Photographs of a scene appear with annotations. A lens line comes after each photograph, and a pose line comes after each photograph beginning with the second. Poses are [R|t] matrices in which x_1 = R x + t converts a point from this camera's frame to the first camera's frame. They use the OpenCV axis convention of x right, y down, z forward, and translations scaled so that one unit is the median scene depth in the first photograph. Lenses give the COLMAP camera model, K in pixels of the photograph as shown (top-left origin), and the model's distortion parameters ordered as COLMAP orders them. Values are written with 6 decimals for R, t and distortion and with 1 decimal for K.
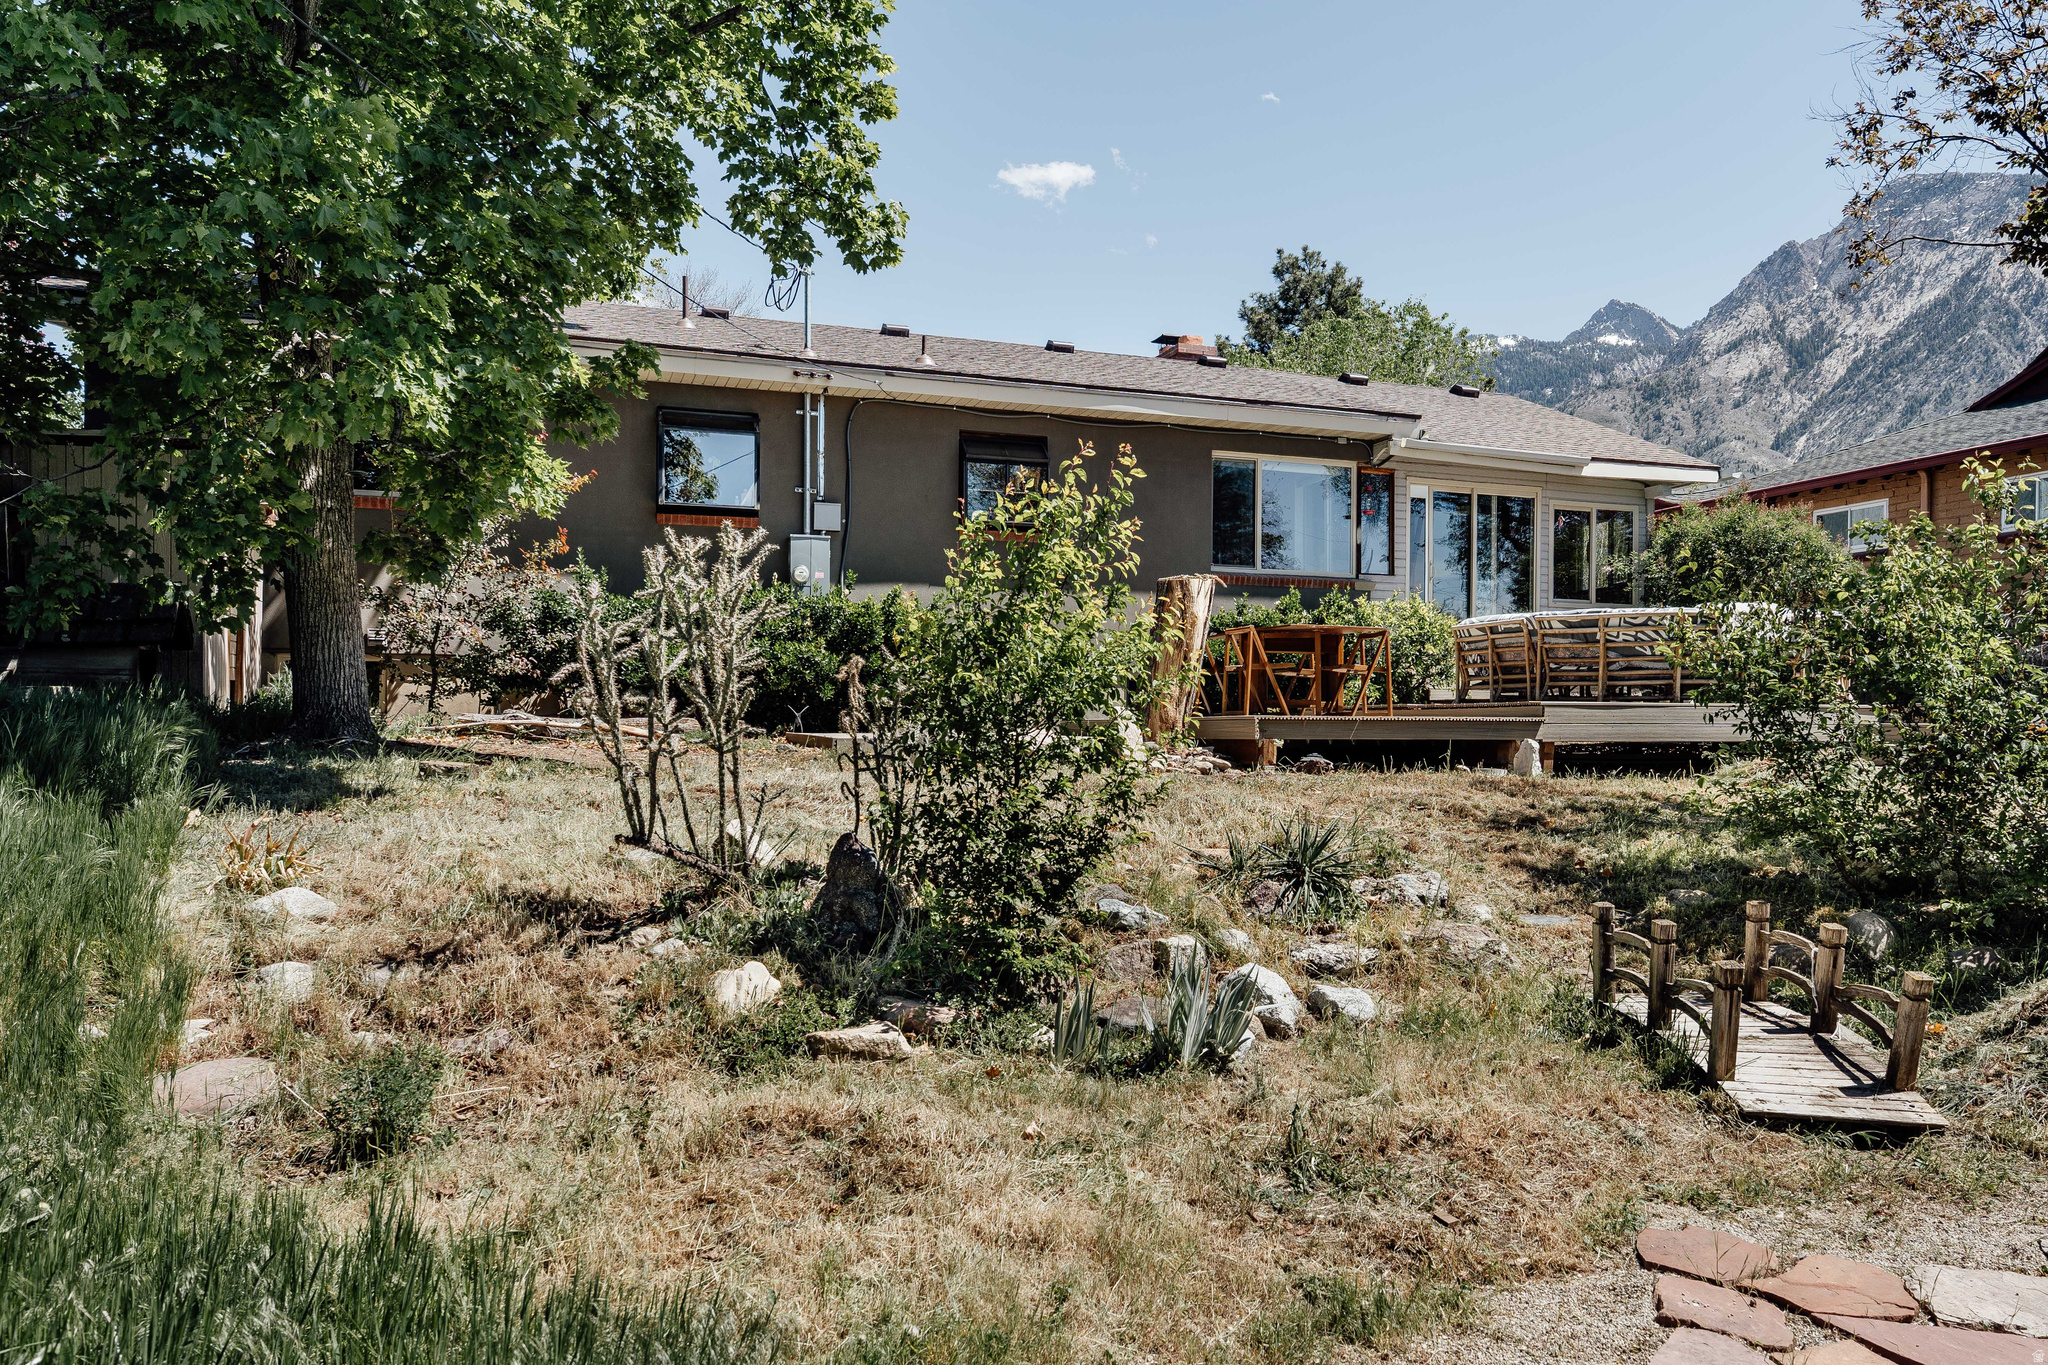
lens RADIAL K [[1452.2, 0, 1029.7], [0, 1452.2, 688.5], [0, 0, 1]] dist [-0.006033, -0.000125]
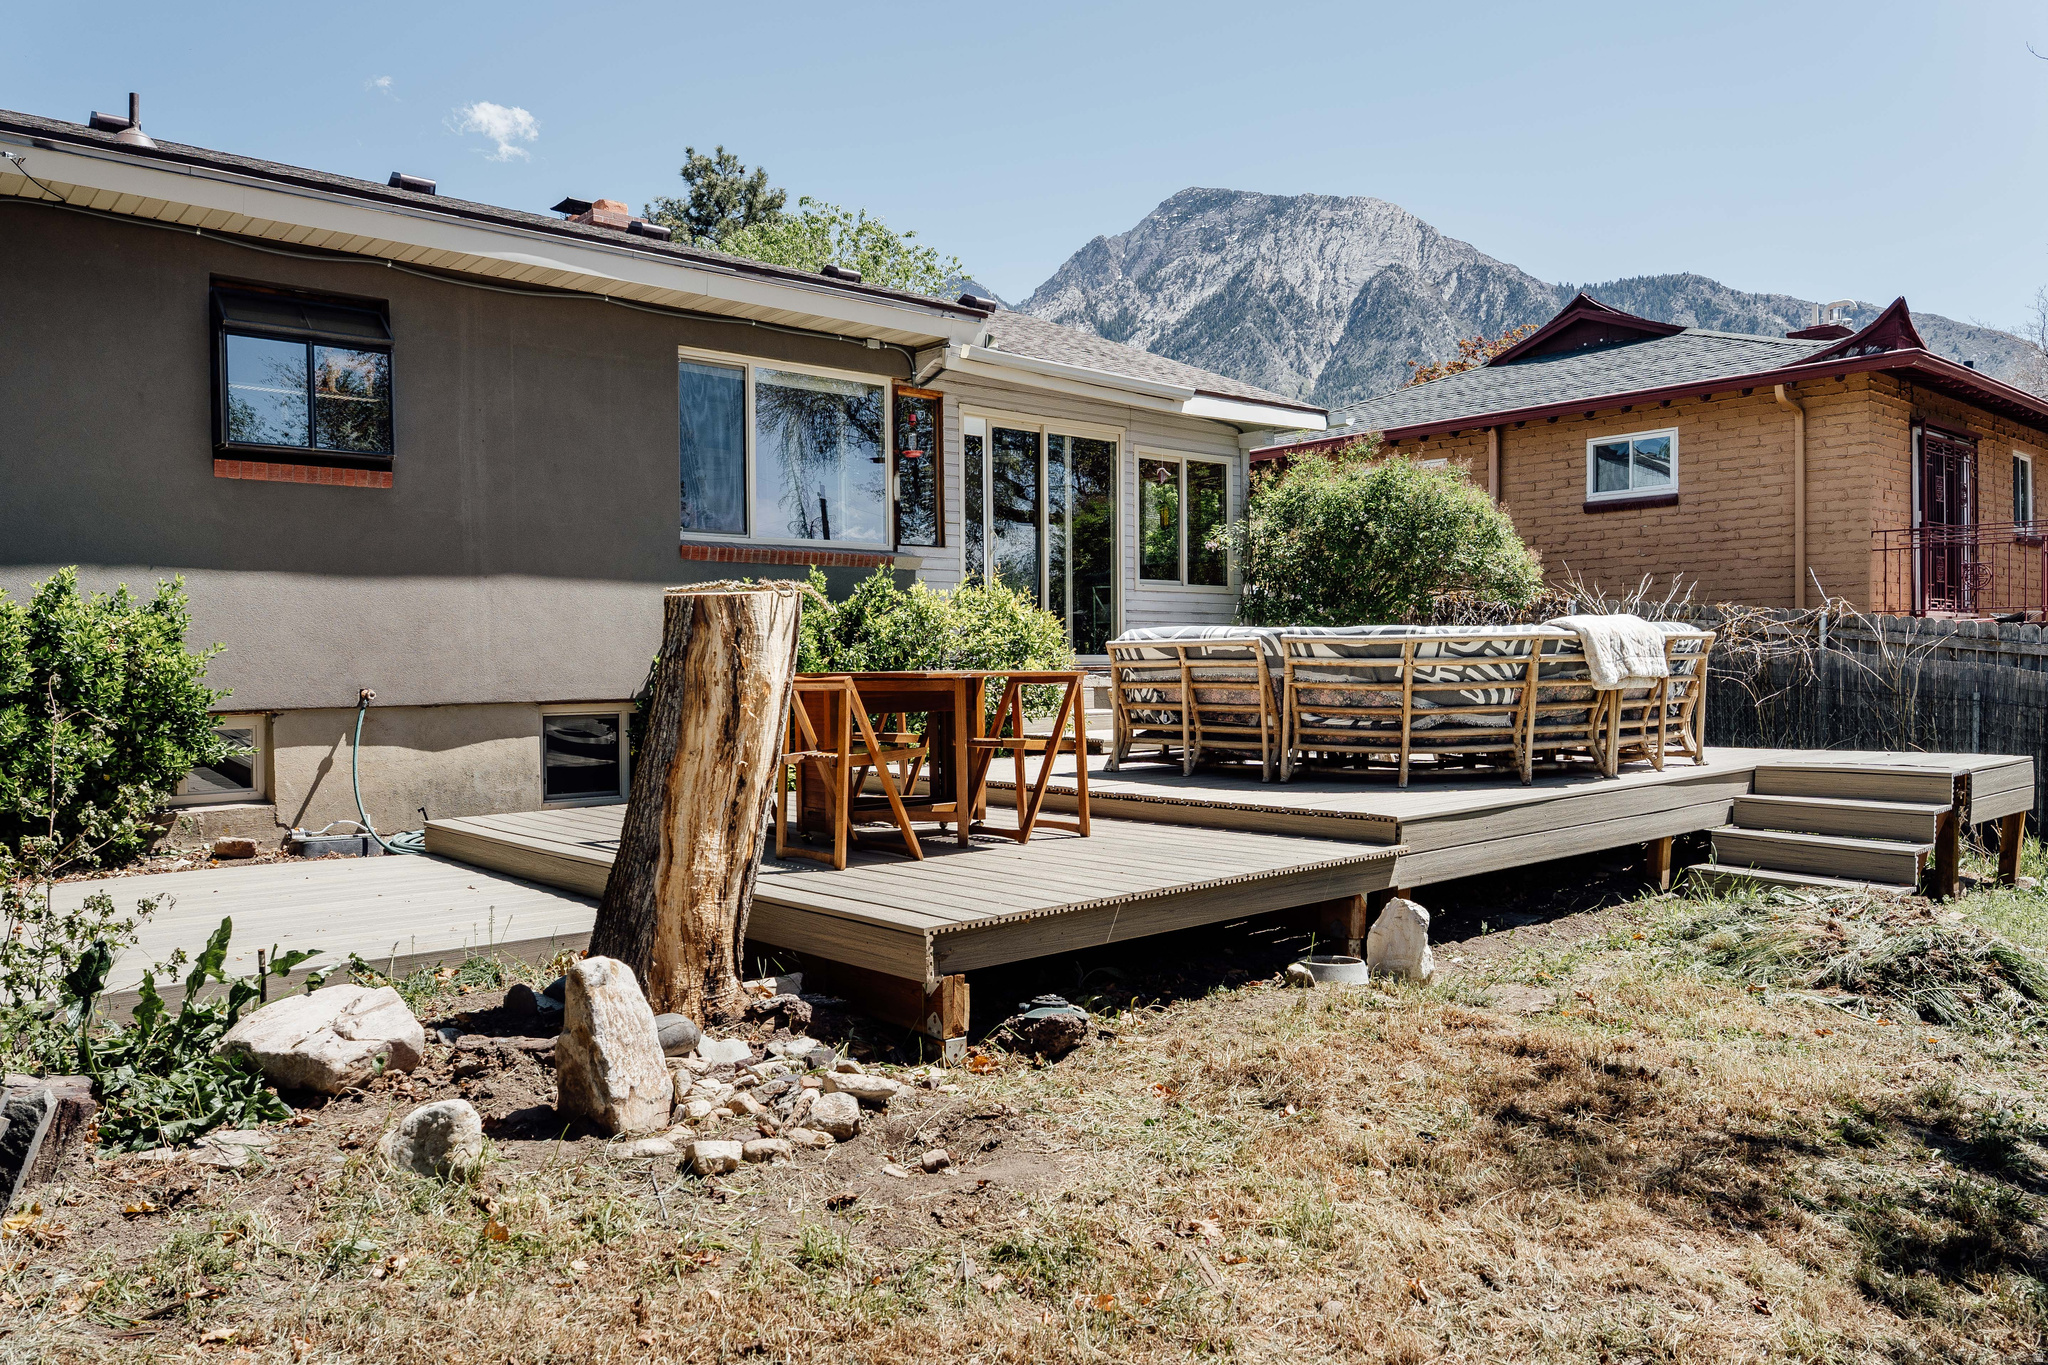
lens RADIAL K [[1452.2, 0, 1022.8], [0, 1452.2, 666.7], [0, 0, 1]] dist [-0.006033, -0.000125]
pose [[0.917401, -0.024373, 0.397218, 0.010281], [0.015301, 0.999545, 0.025994, -0.038615], [-0.397671, -0.017769, 0.917356, 0.355346]]
